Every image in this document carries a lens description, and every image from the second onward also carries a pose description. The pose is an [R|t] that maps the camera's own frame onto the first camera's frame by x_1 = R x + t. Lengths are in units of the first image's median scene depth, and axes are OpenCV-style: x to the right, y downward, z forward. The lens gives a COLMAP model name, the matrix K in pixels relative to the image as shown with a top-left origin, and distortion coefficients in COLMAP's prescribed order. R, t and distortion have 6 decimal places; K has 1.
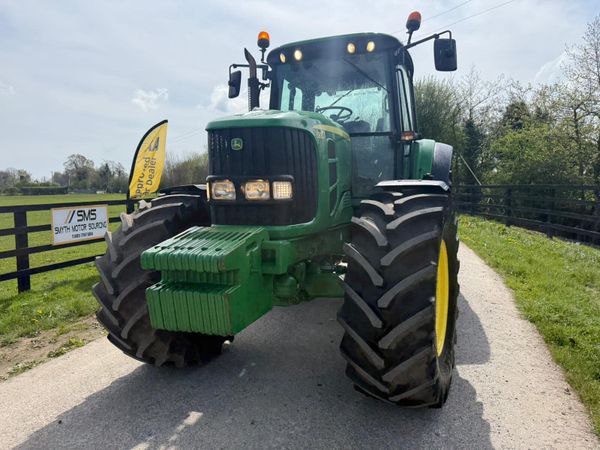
lens RADIAL K [[422.3, 0, 299.2], [0, 422.3, 224.0], [0, 0, 1]] dist [0.005759, -0.006124]
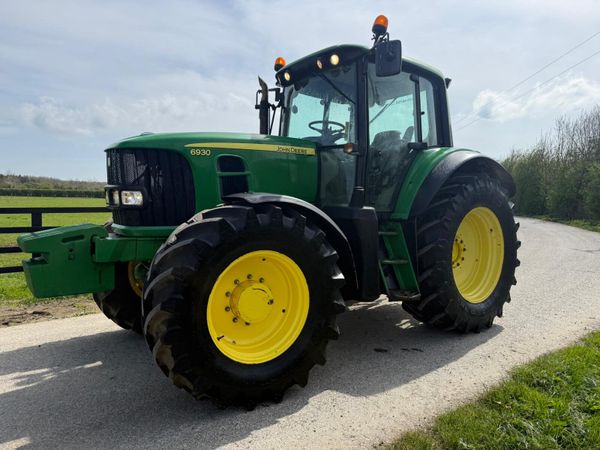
lens RADIAL K [[422.5, 0, 297.8], [0, 422.5, 223.7], [0, 0, 1]] dist [0.003677, -0.004613]
pose [[0.840078, 0.058108, -0.539344, 0.694276], [-0.072264, 0.997372, -0.005102, -0.022004], [0.537631, 0.043261, 0.842070, 0.133484]]
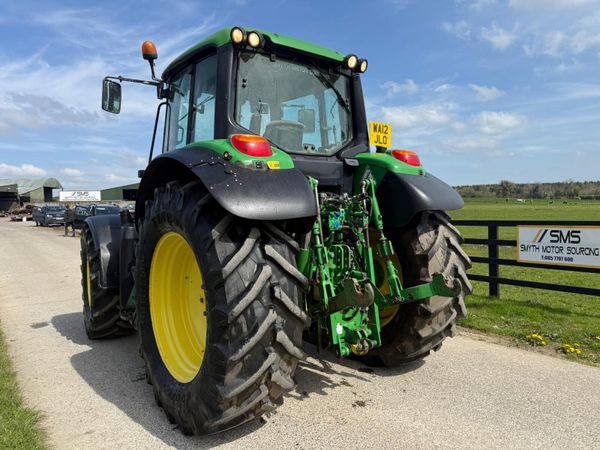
lens RADIAL K [[428.4, 0, 302.2], [0, 428.4, 223.9], [0, 0, 1]] dist [0.009260, -0.008929]
pose [[-0.534726, 0.059153, -0.842952, 1.014097], [-0.045929, 0.994038, 0.098891, -0.212979], [0.843776, 0.091596, -0.528821, 1.985411]]
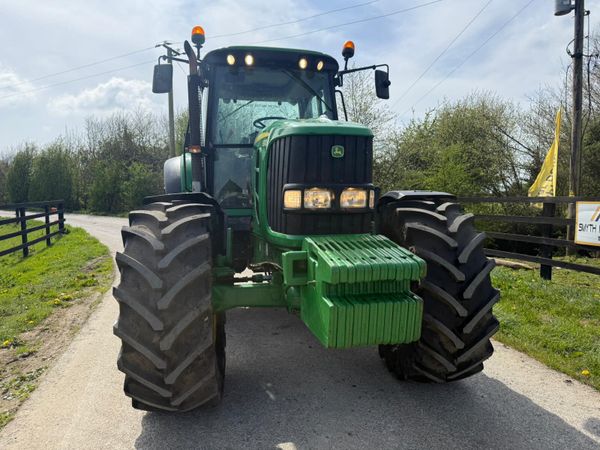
lens RADIAL K [[423.0, 0, 298.9], [0, 423.0, 225.6], [0, 0, 1]] dist [0.001625, -0.007306]
pose [[0.841583, -0.028995, 0.539348, -0.489819], [0.040704, 0.999123, -0.009801, -0.007491], [-0.538591, 0.030202, 0.842026, 0.147151]]
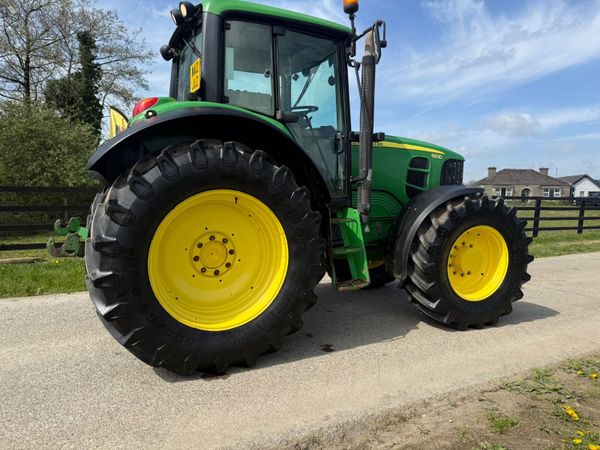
lens RADIAL K [[426.3, 0, 301.5], [0, 426.3, 227.2], [0, 0, 1]] dist [0.008287, -0.007447]
pose [[-0.719201, -0.052452, 0.692819, -0.744076], [0.051703, 0.990342, 0.128648, -0.143119], [-0.692876, 0.128344, -0.709543, 2.056456]]
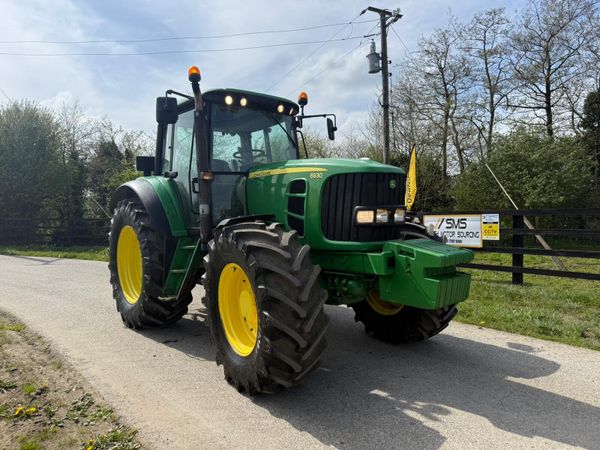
lens RADIAL K [[417.9, 0, 302.8], [0, 417.9, 223.2], [0, 0, 1]] dist [0.047456, -0.060877]
pose [[0.507897, -0.023452, 0.861099, -1.010855], [0.093238, 0.995253, -0.027888, -0.028236], [-0.856357, 0.094452, 0.507672, 0.348135]]
